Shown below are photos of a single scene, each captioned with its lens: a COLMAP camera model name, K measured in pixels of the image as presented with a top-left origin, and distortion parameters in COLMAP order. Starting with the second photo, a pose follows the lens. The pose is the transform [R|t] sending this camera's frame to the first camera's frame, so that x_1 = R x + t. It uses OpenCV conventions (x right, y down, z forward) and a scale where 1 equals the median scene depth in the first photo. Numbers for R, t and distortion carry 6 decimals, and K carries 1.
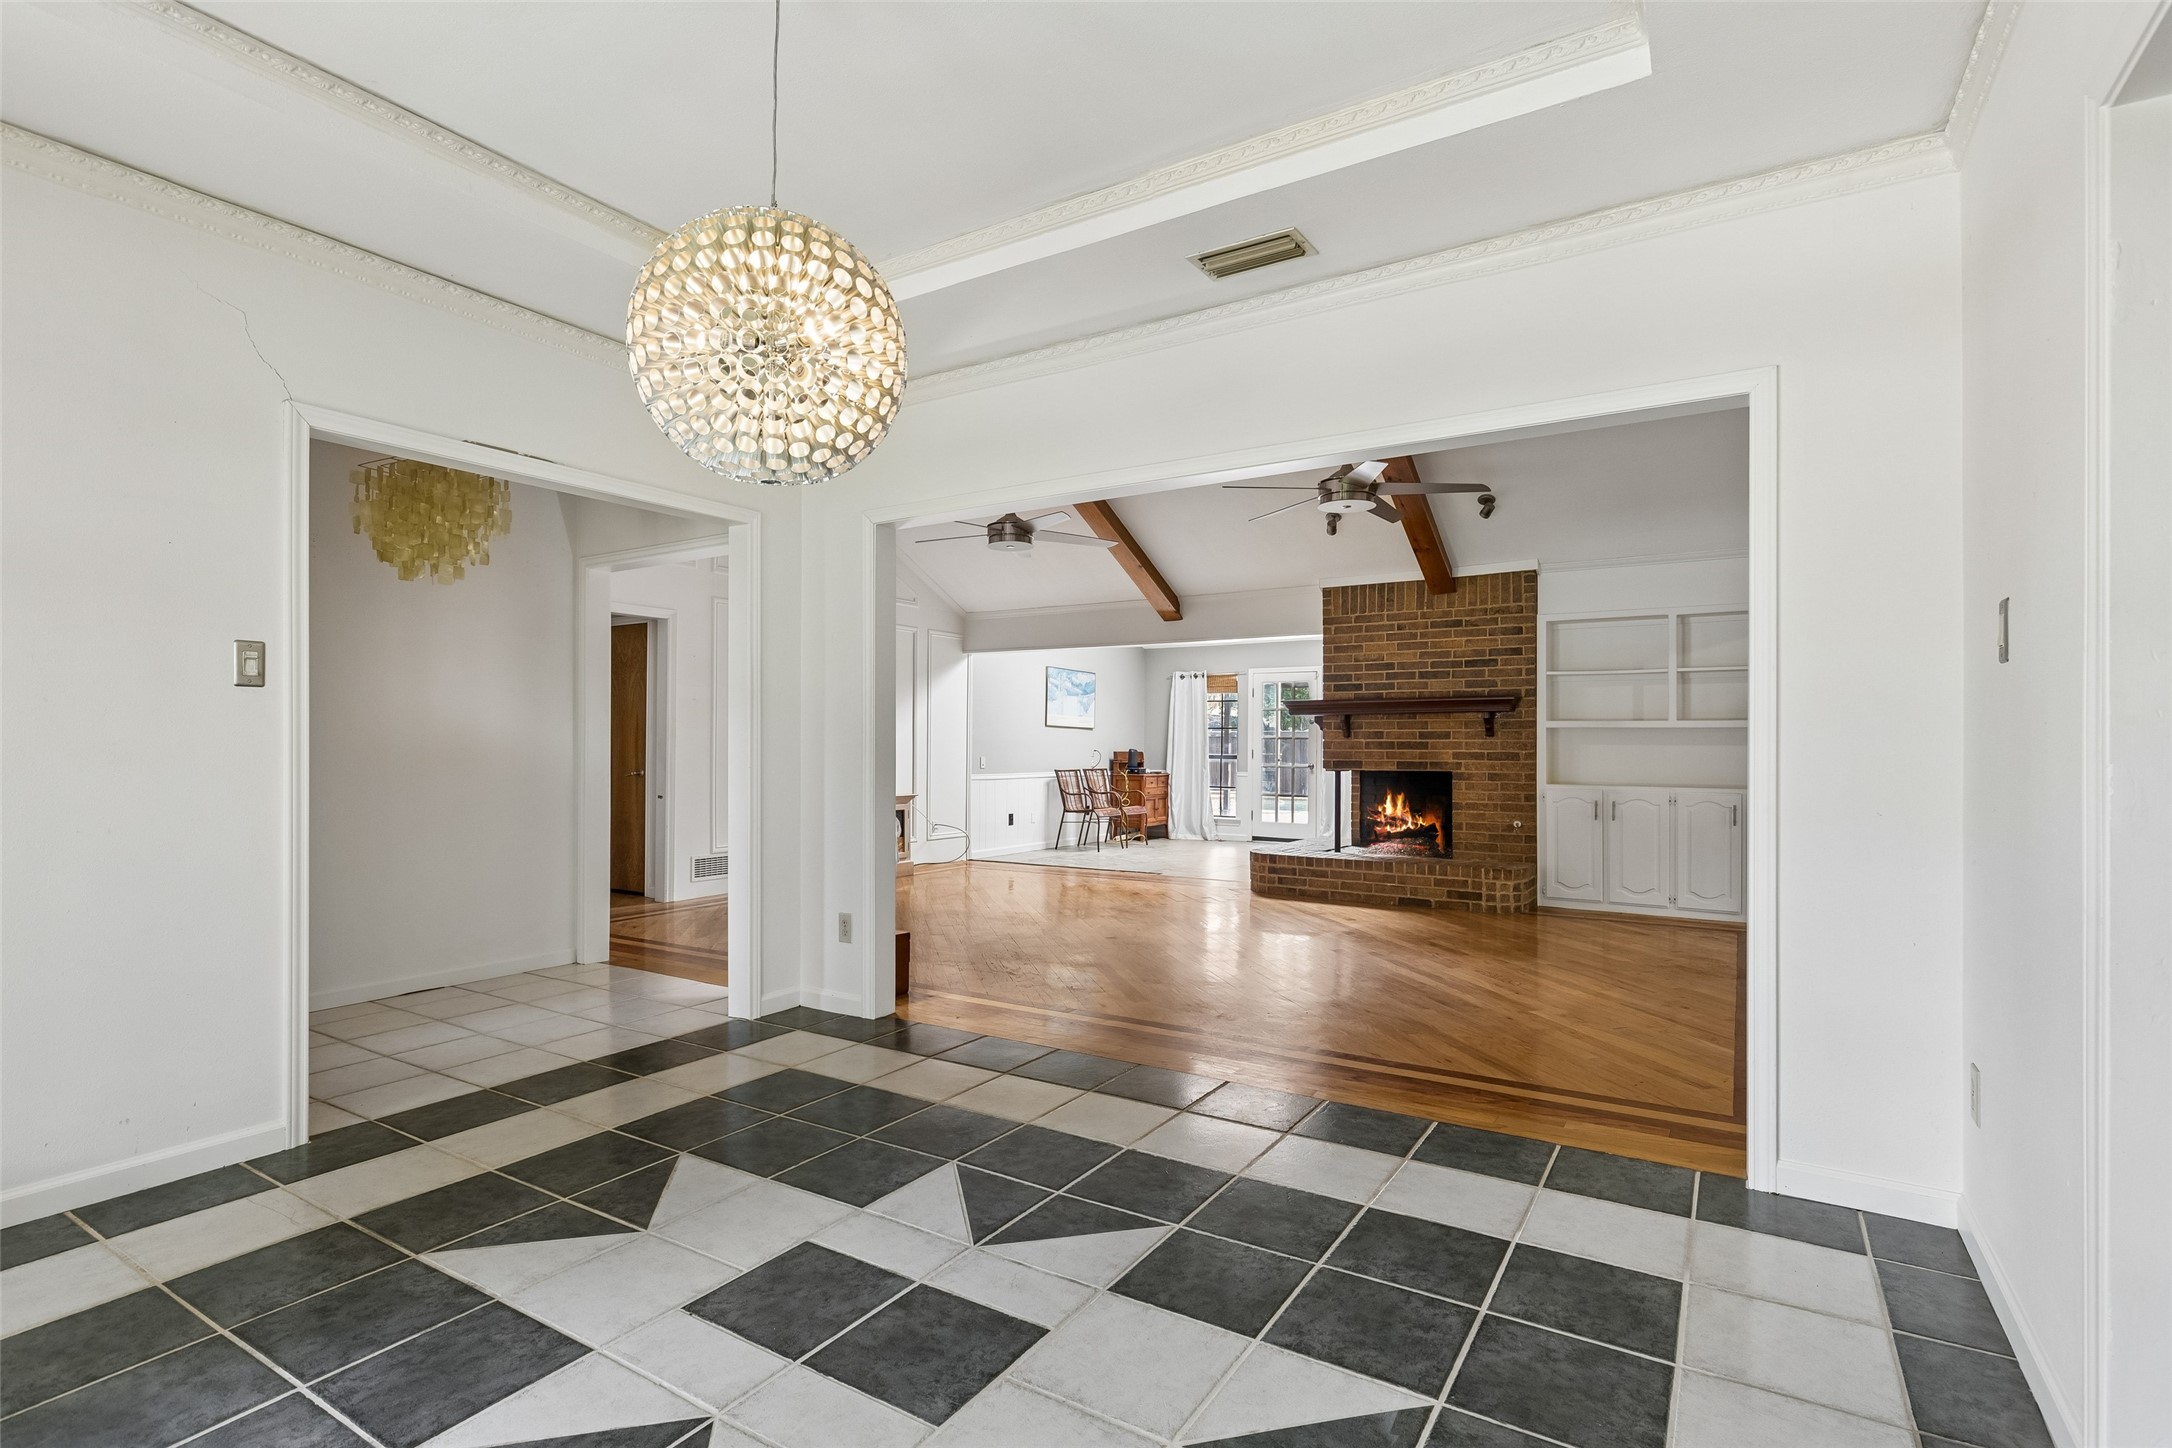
lens RADIAL K [[1010.2, 0, 1102.0], [0, 1010.2, 735.5], [0, 0, 1]] dist [-0.007286, 0.001406]
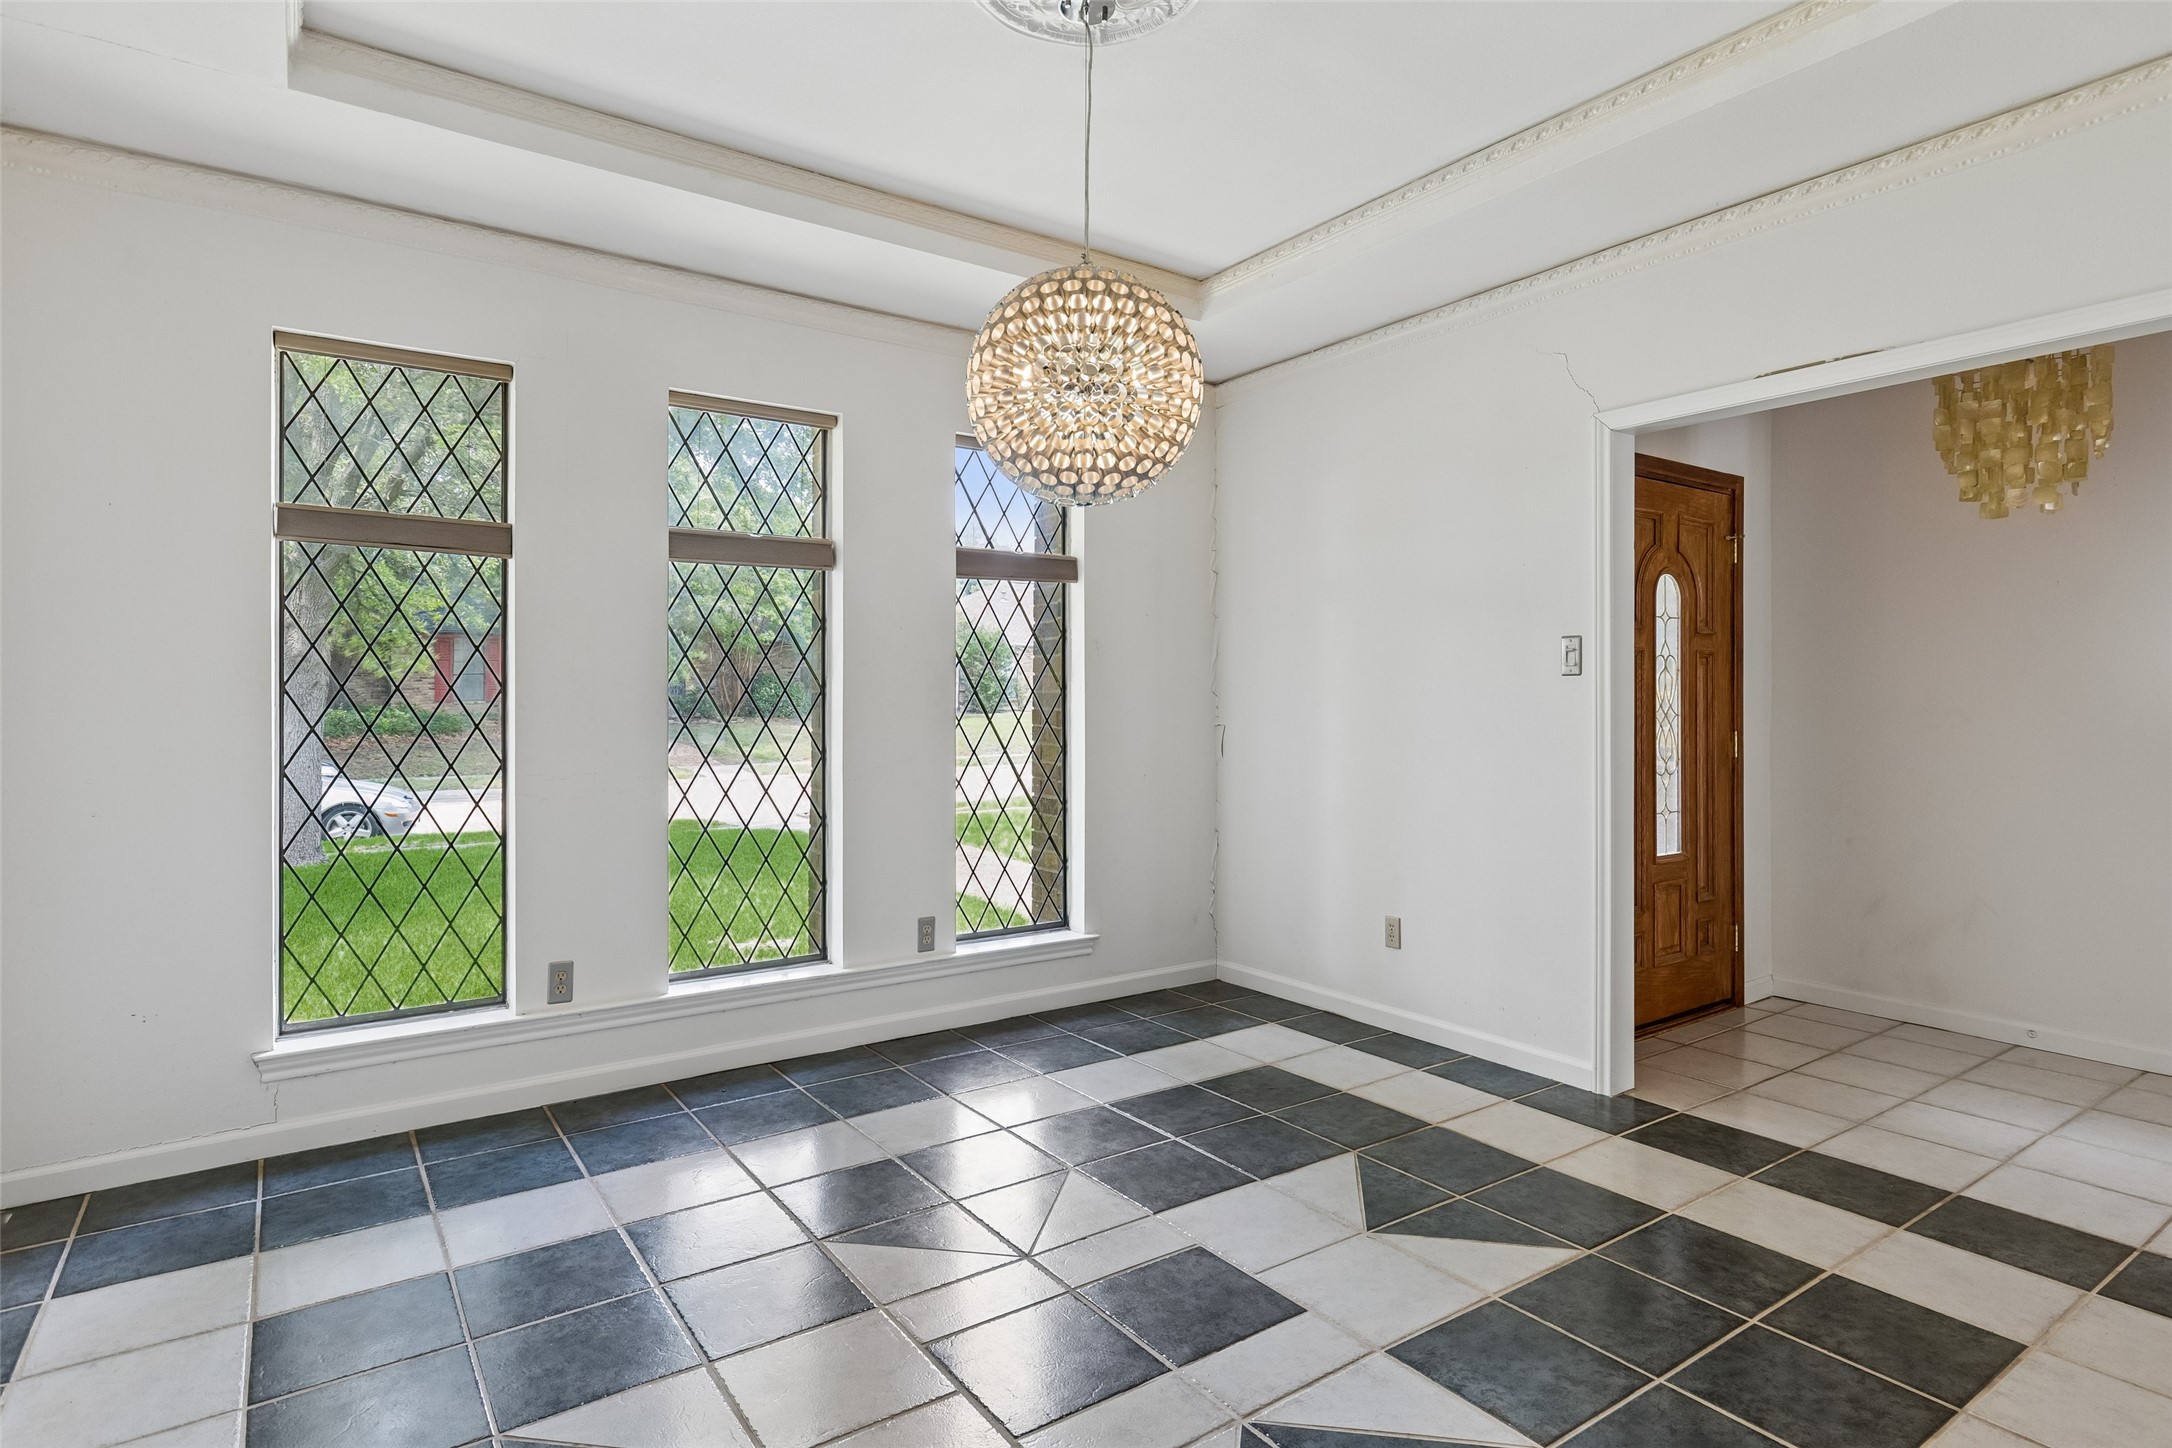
lens RADIAL K [[1134.6, 0, 1094.6], [0, 1134.6, 705.1], [0, 0, 1]] dist [-0.003393, -0.000186]
pose [[-0.384448, 0.006530, -0.923123, 1.045860], [0.006432, 0.999970, 0.004395, -0.044431], [0.923124, -0.004248, -0.384479, 1.852662]]
